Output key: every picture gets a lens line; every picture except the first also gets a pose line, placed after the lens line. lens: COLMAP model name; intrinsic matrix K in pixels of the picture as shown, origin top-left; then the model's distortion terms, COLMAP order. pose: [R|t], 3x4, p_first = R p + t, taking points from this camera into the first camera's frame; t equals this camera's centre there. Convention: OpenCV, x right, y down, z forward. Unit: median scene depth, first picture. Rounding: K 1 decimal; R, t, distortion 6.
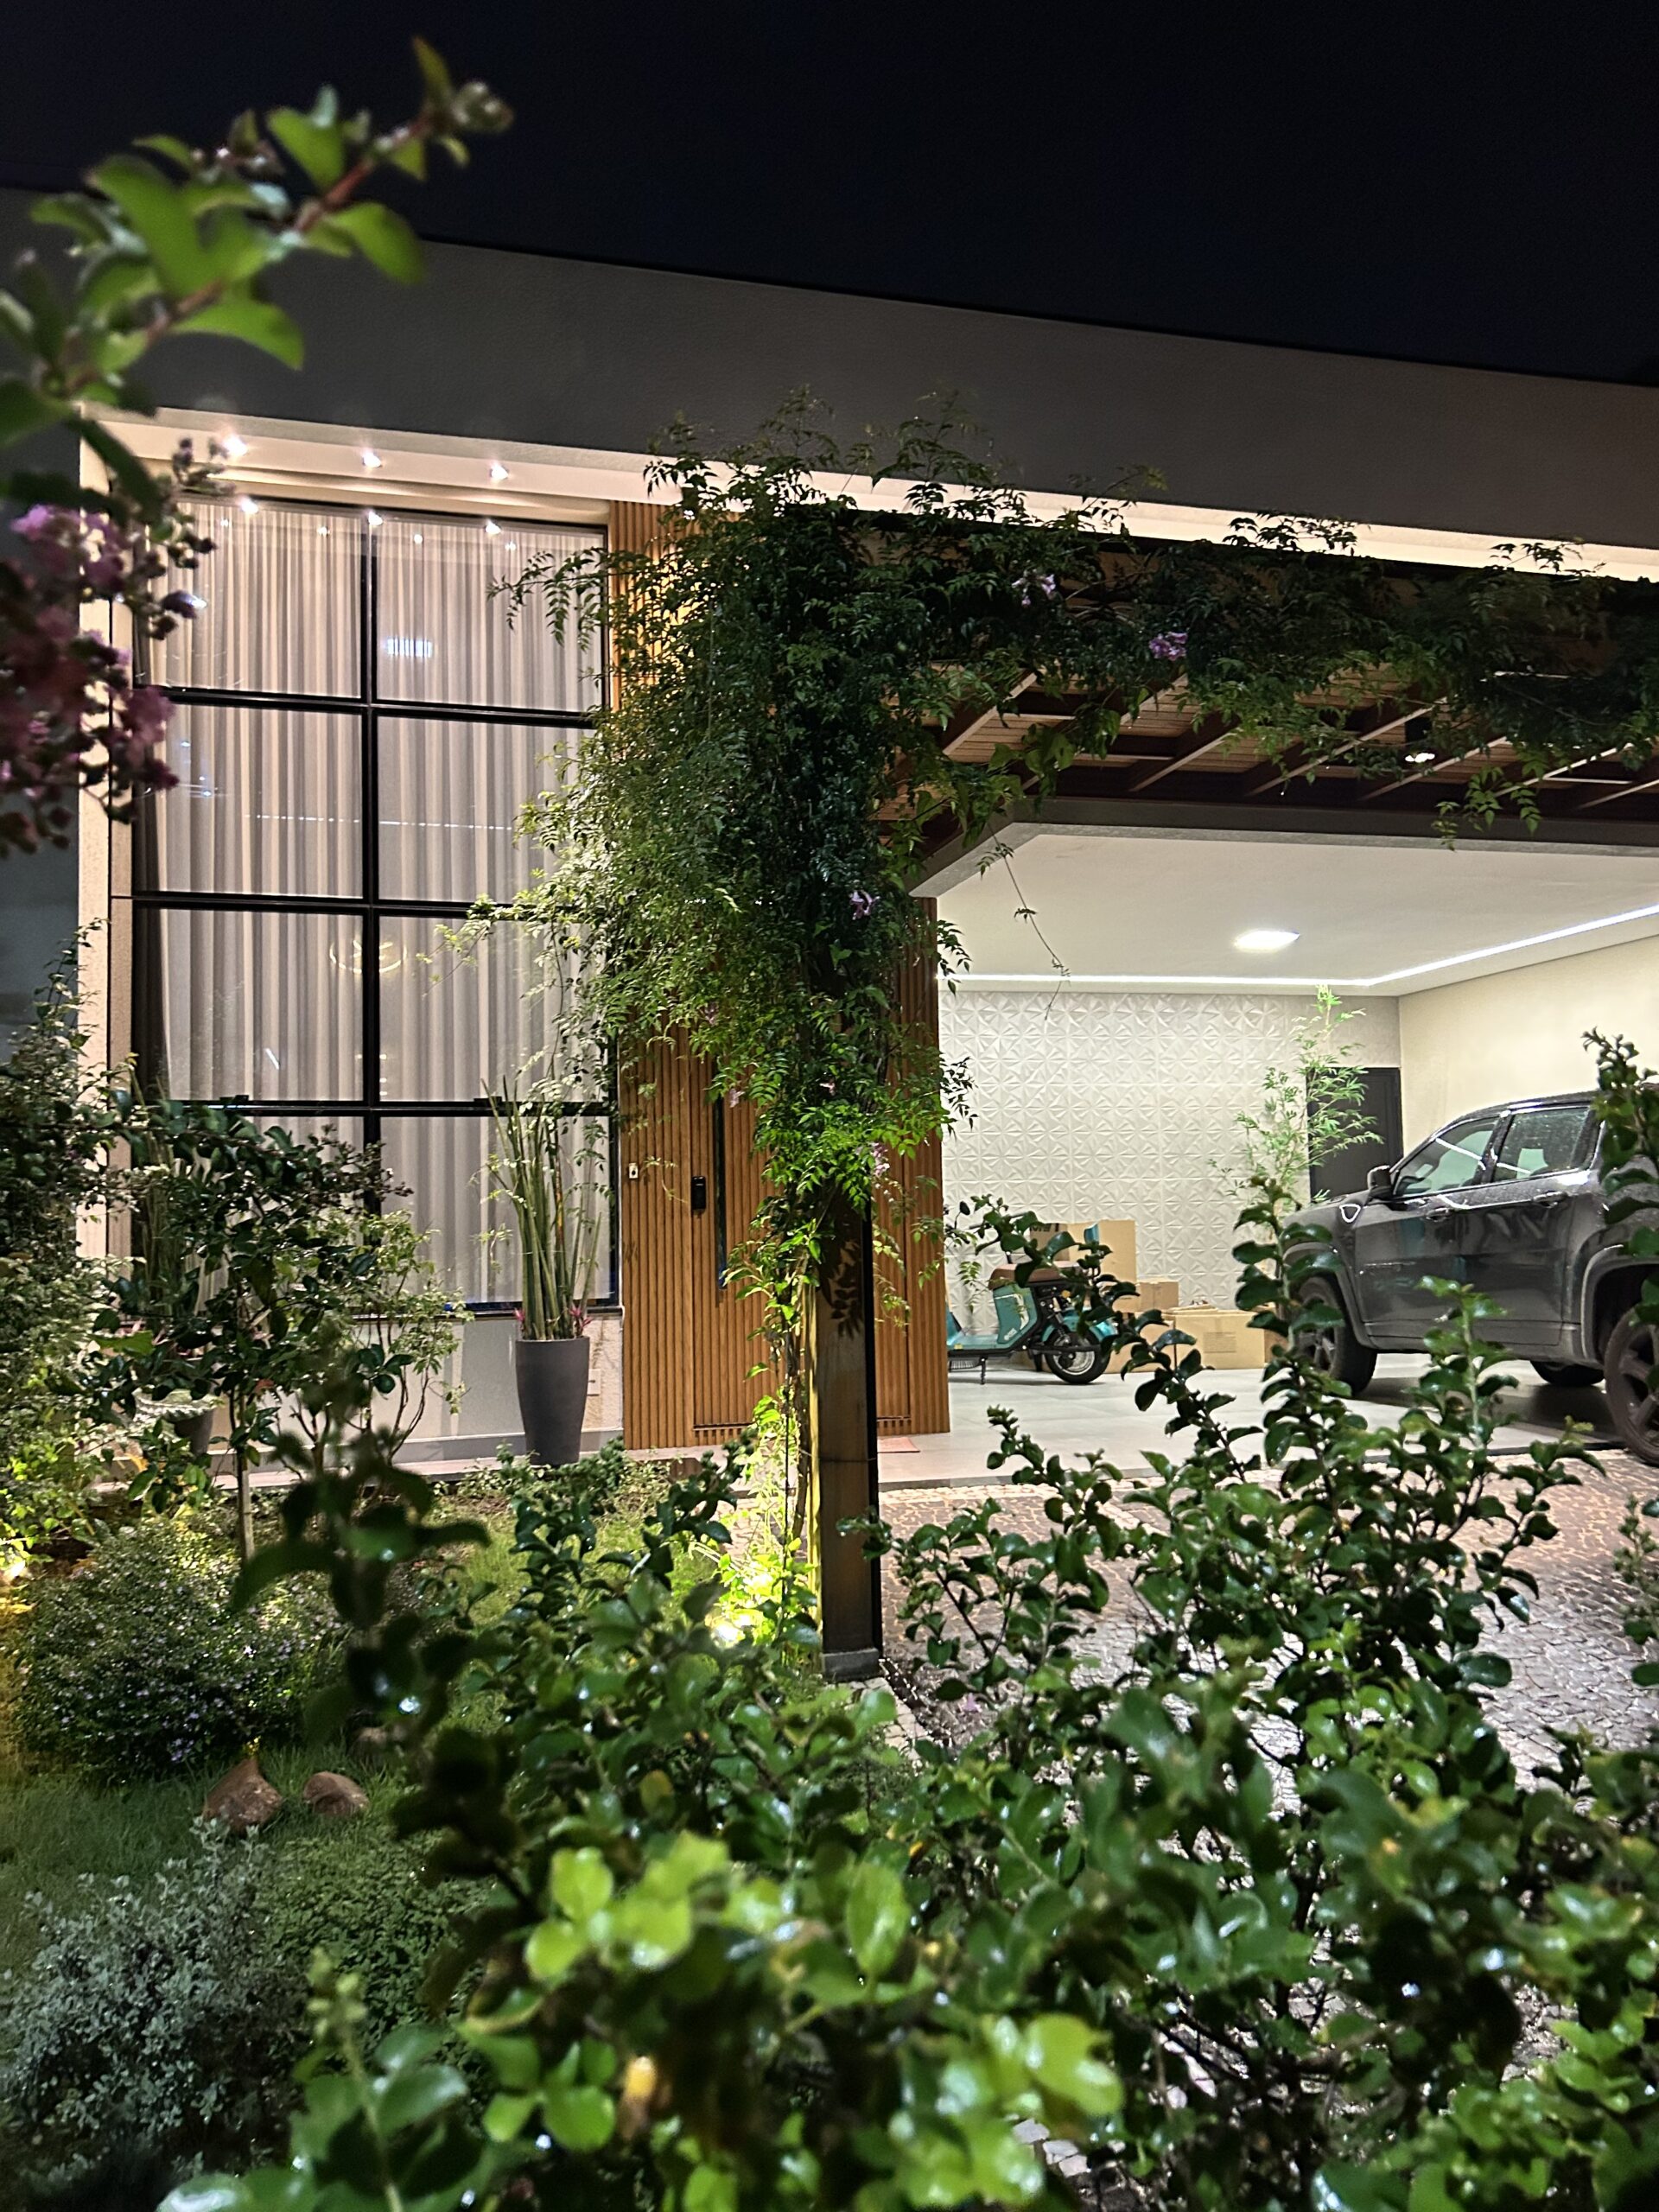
lens RADIAL K [[1698.0, 0, 819.6], [0, 1698.0, 1108.9], [0, 0, 1]] dist [0.072672, -0.002914]
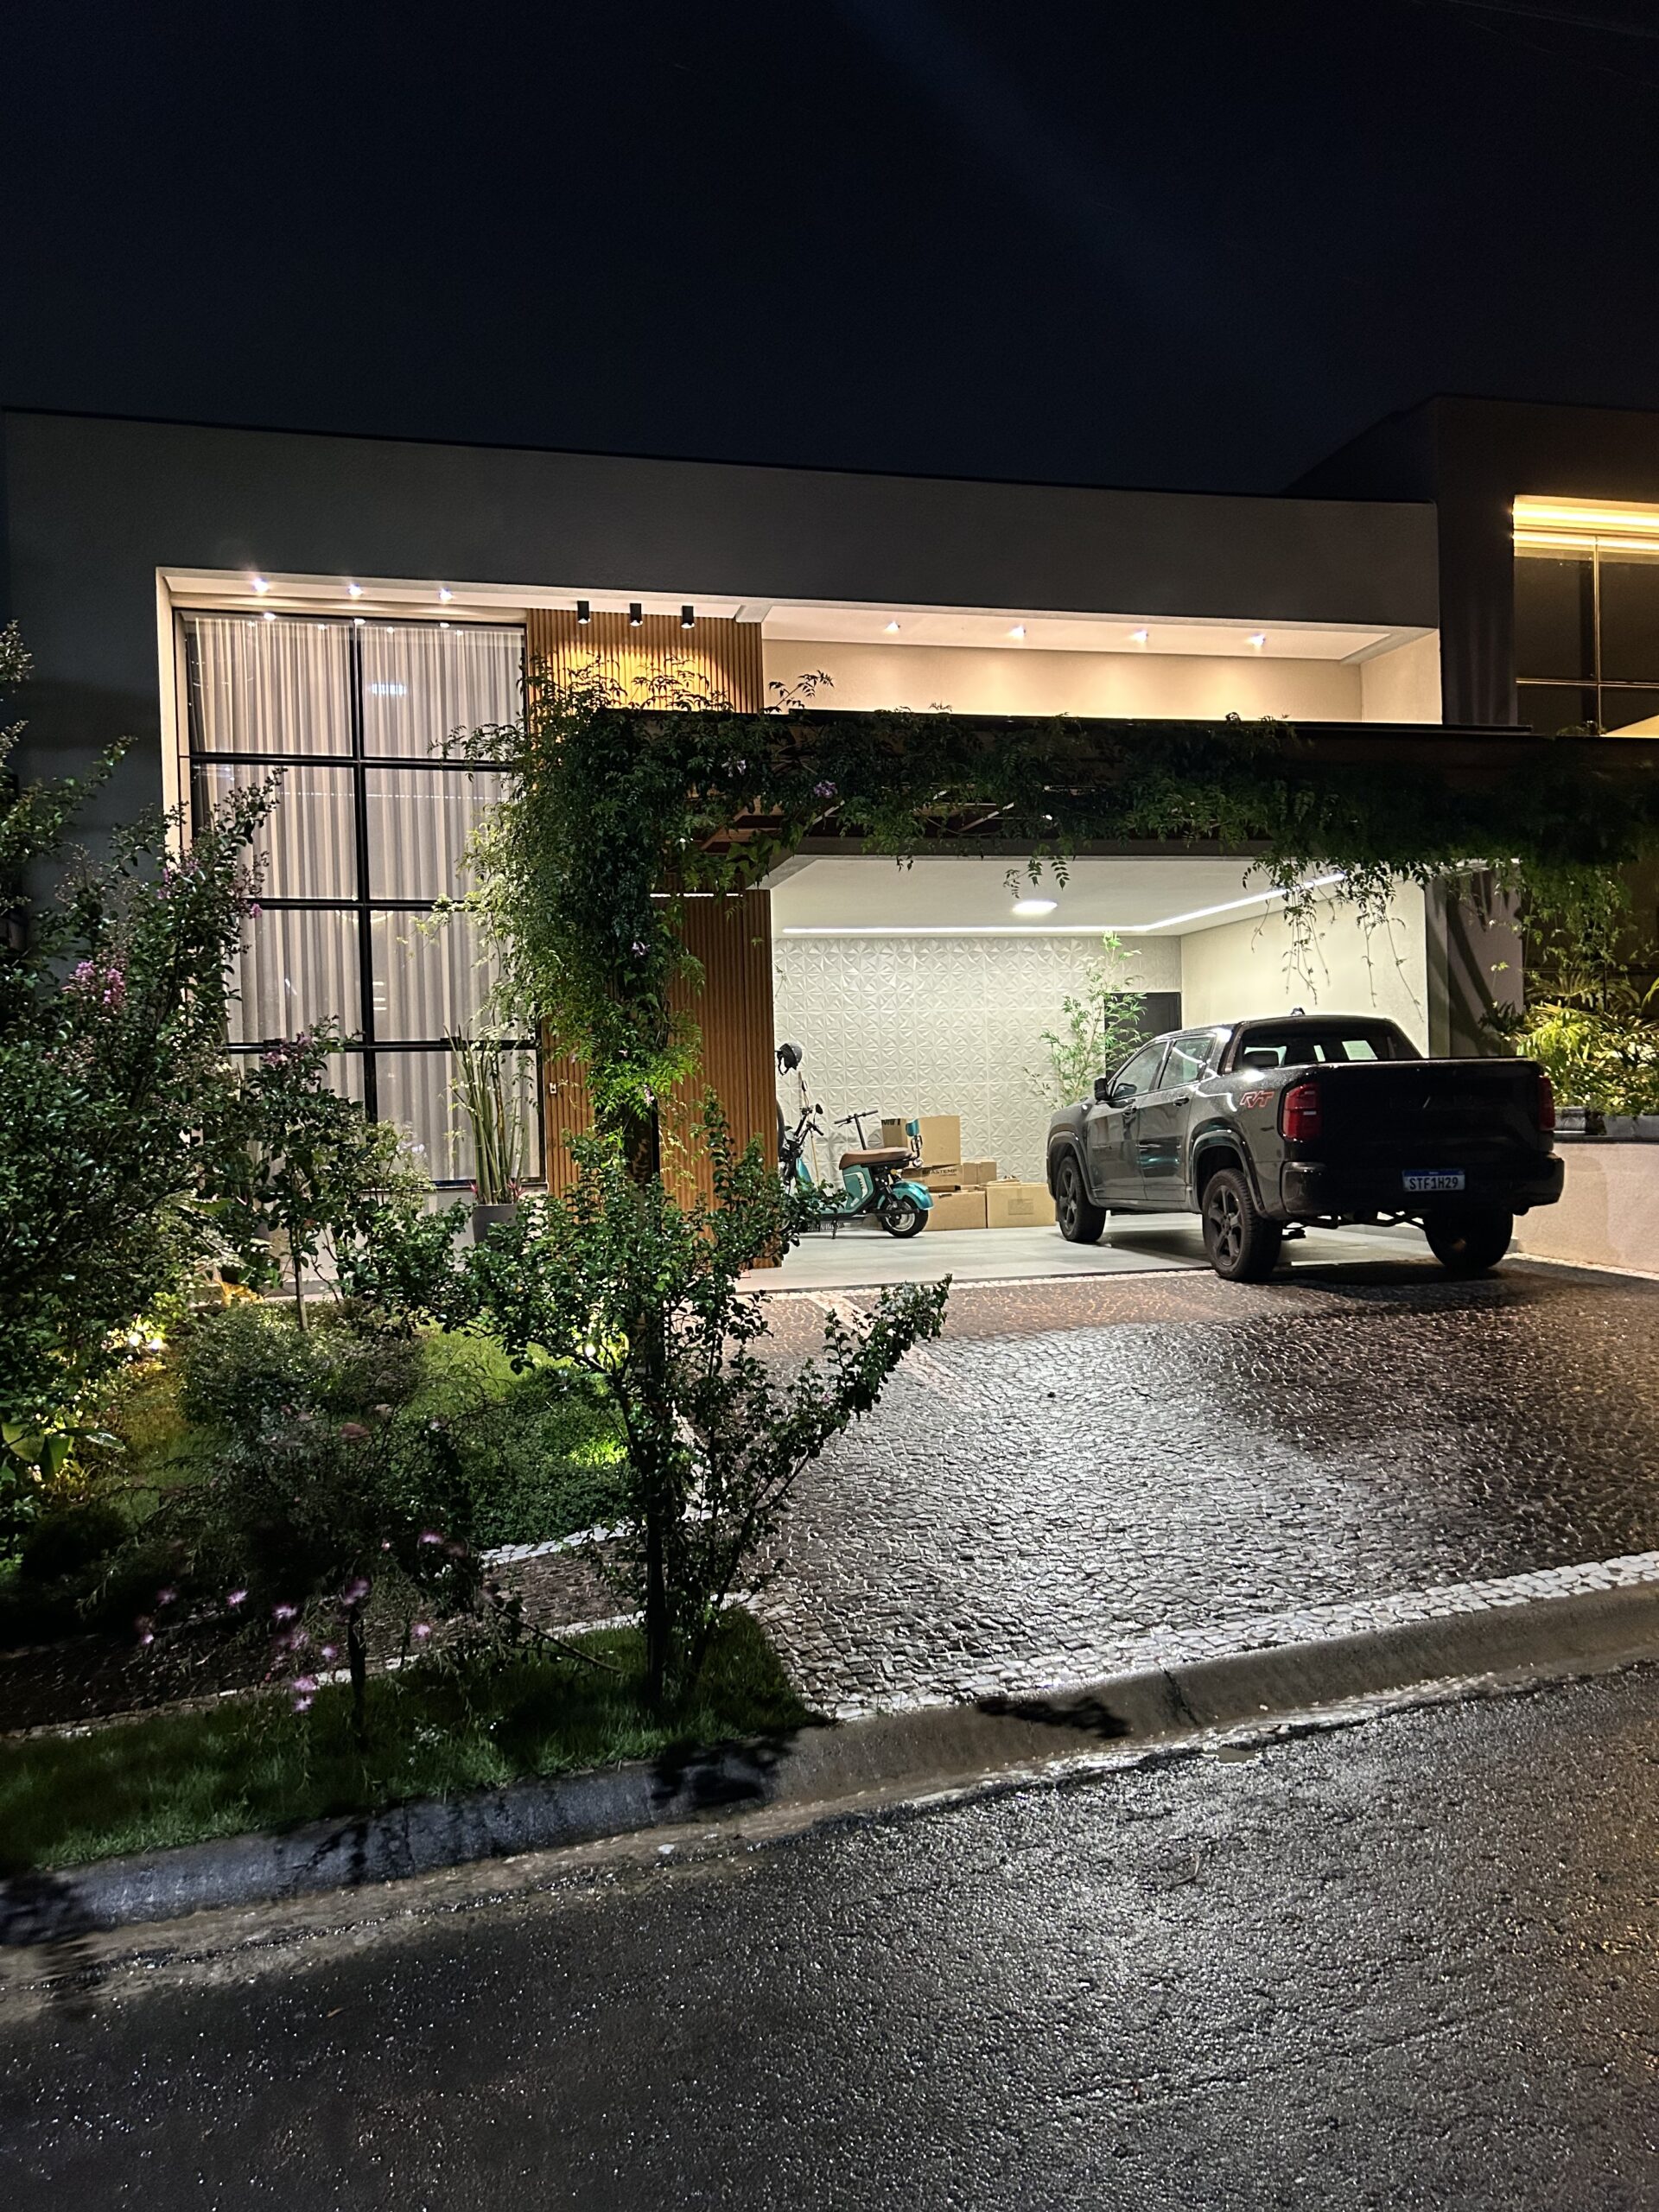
lens RADIAL K [[1698.0, 0, 834.4], [0, 1698.0, 1106.3], [0, 0, 1]] dist [0.072672, -0.002914]
pose [[0.999938, -0.010245, 0.004401, 0.120676], [0.009938, 0.997846, 0.064841, -0.038706], [-0.005056, -0.064793, 0.997886, -0.432059]]
